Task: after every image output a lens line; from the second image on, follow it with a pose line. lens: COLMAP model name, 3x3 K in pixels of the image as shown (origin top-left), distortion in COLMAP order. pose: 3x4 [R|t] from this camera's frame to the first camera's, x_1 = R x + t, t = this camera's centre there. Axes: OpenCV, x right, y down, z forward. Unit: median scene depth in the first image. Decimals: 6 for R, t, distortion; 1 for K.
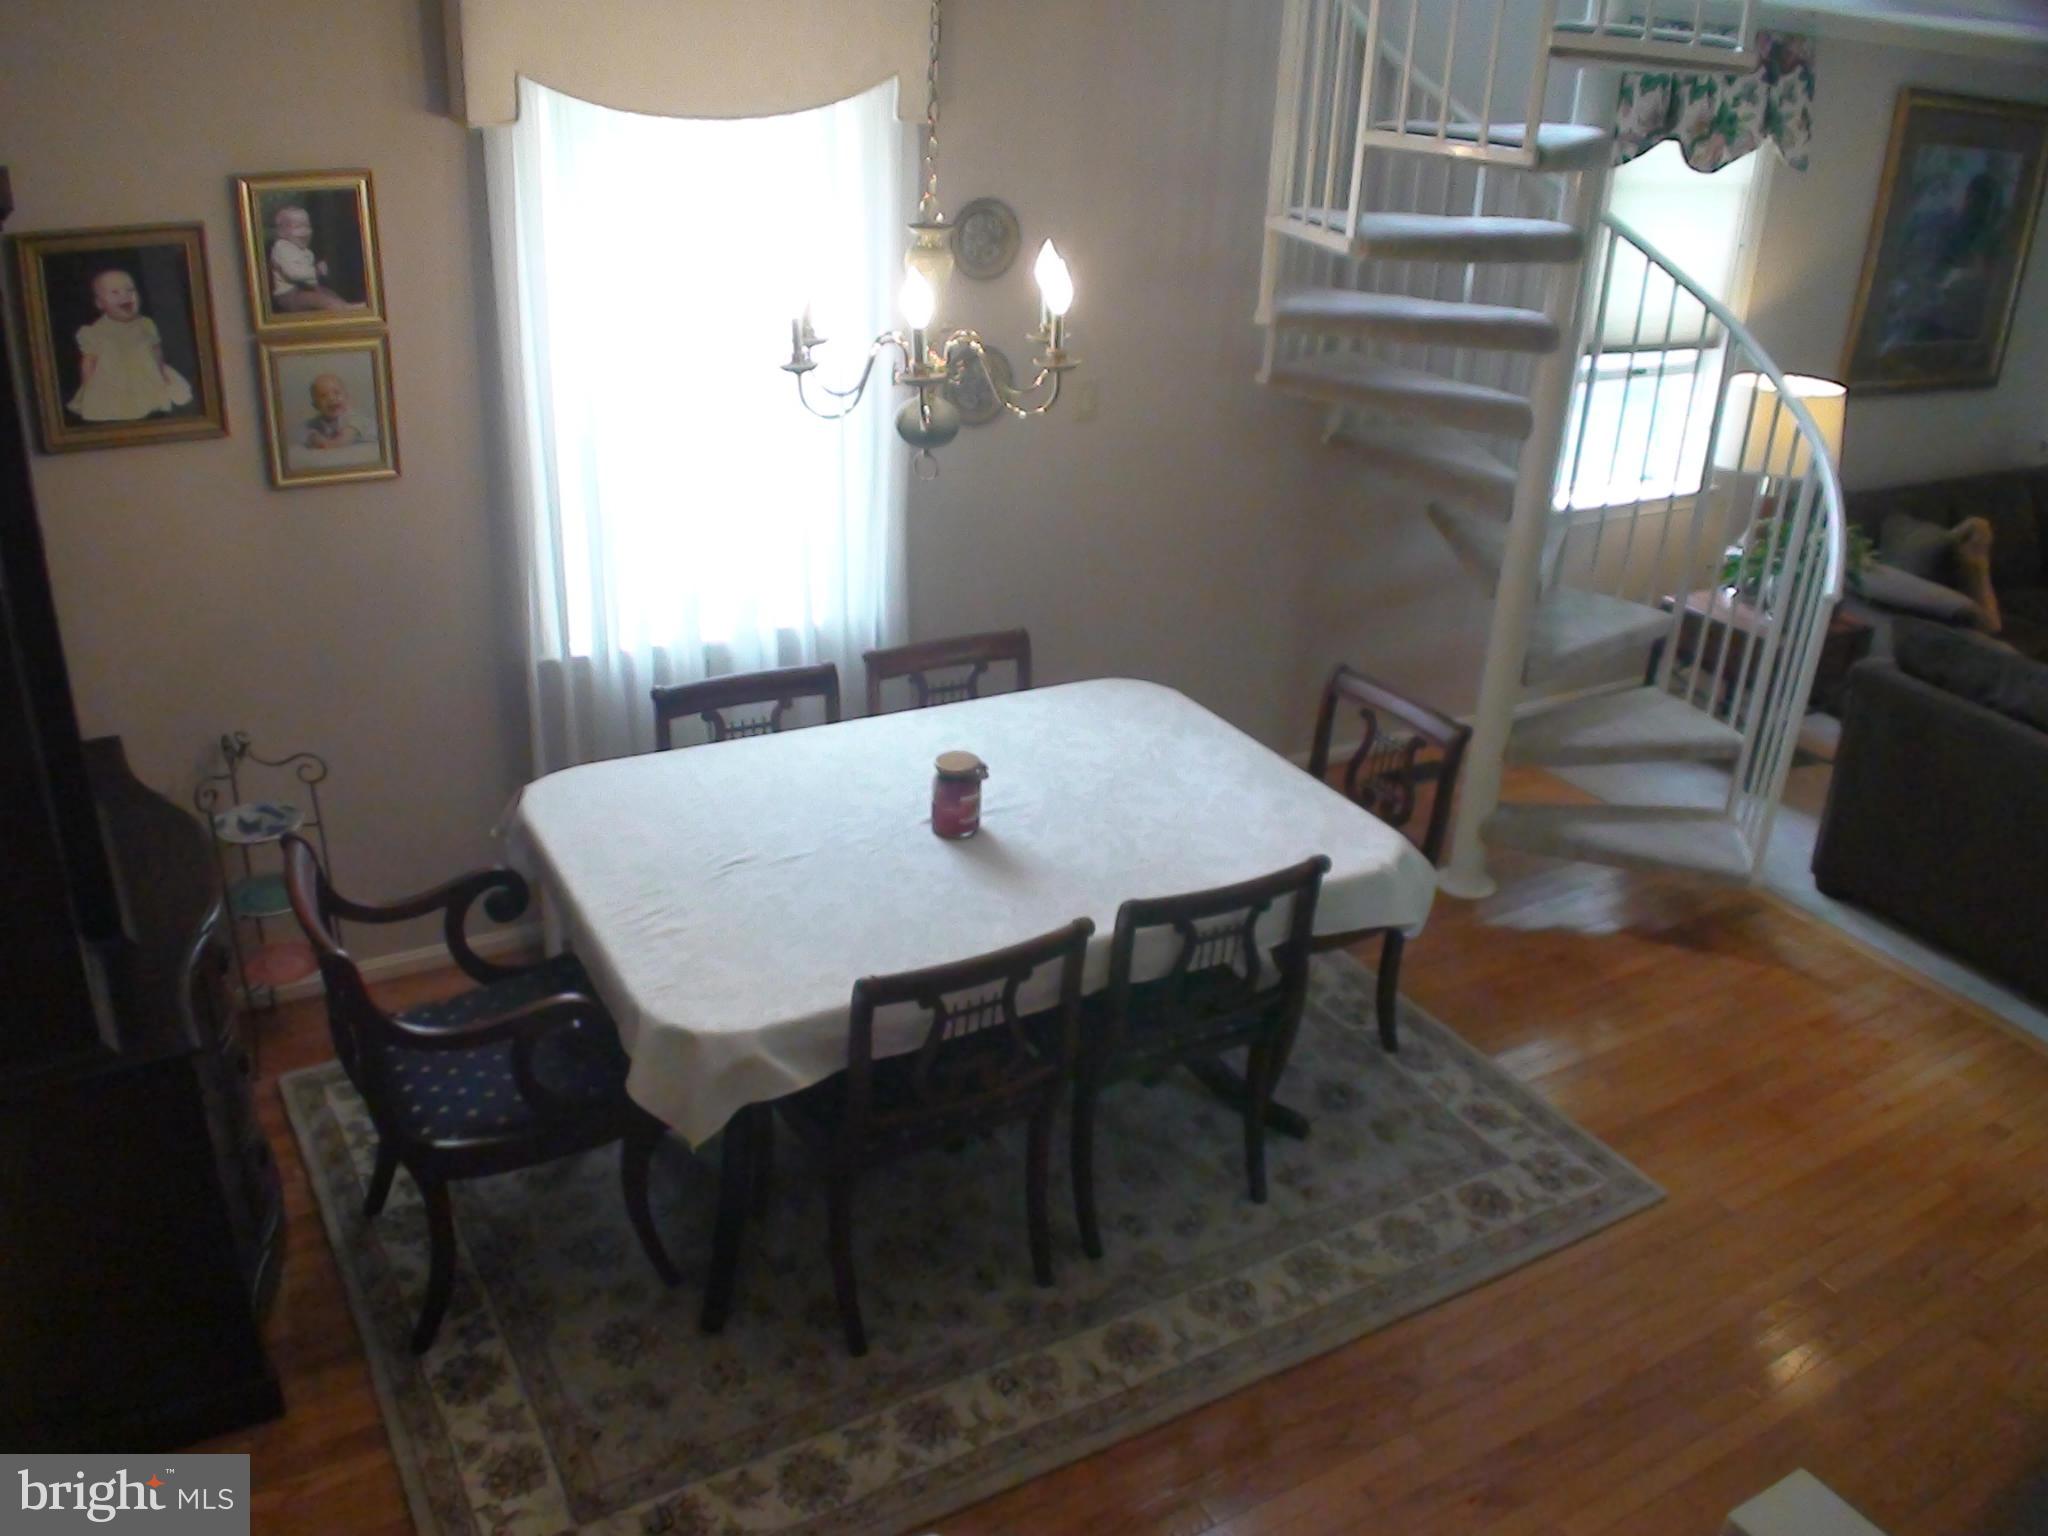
lens RADIAL K [[1625.7, 0, 1017.4], [0, 1625.7, 759.6], [0, 0, 1]] dist [0.038158, -0.267619]
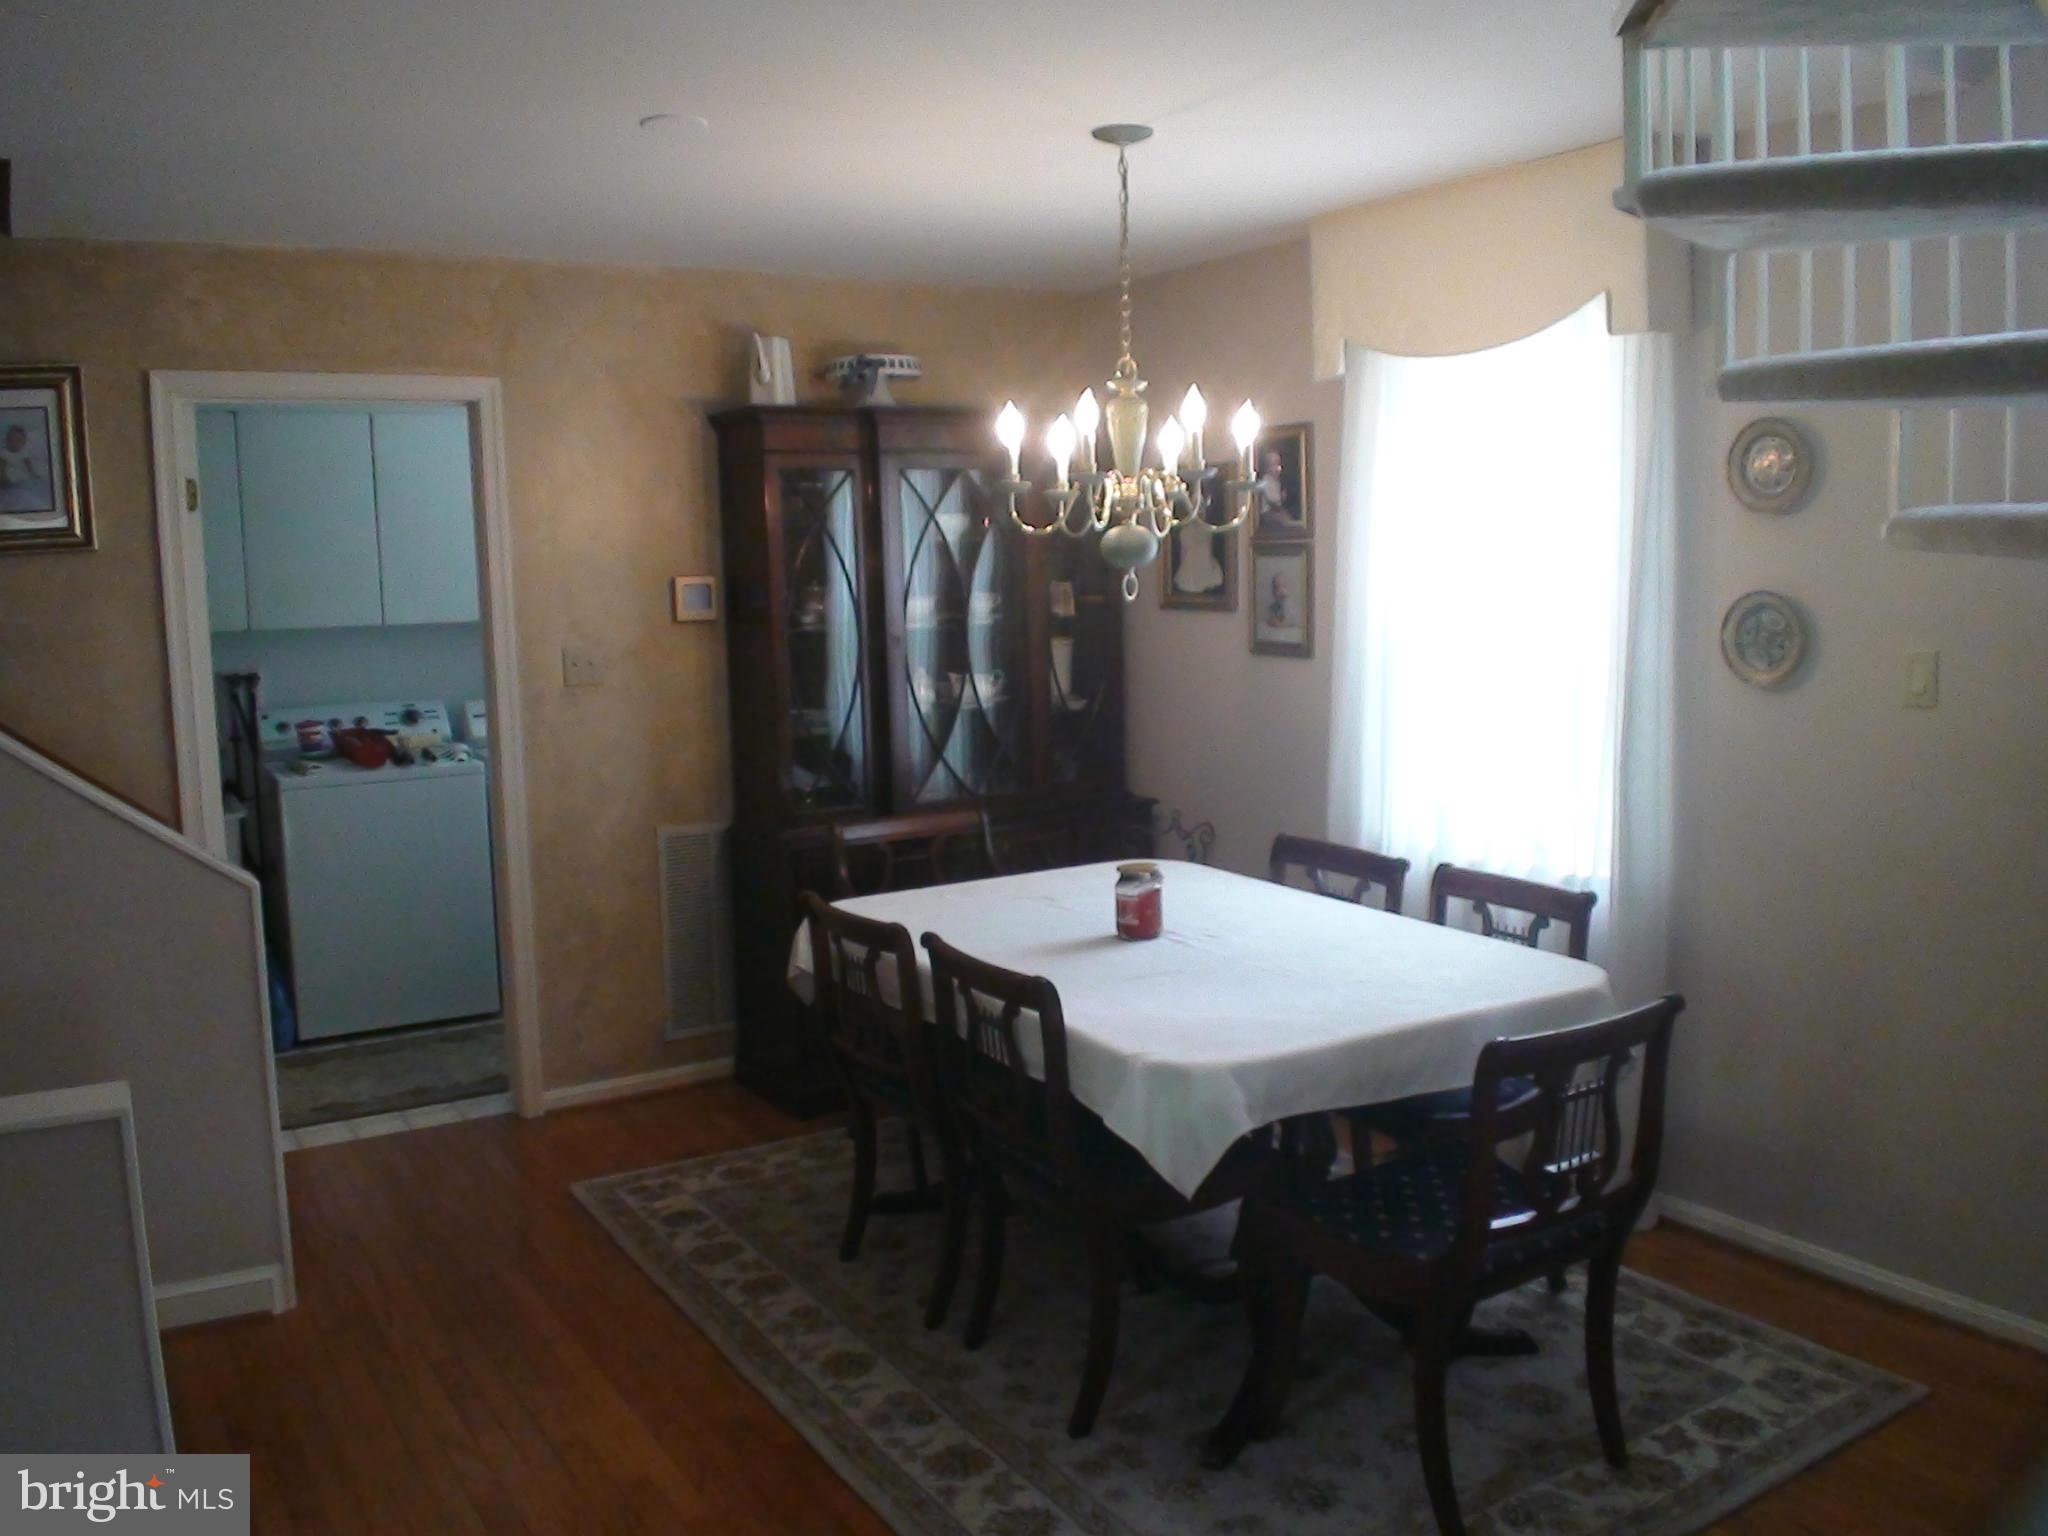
lens RADIAL K [[1625.7, 0, 1017.4], [0, 1625.7, 759.6], [0, 0, 1]] dist [0.038158, -0.267619]
pose [[0.029801, 0.072681, -0.996910, 1.003030], [-0.380533, 0.923075, 0.055923, -0.090760], [0.924287, 0.377690, 0.055166, 0.831074]]
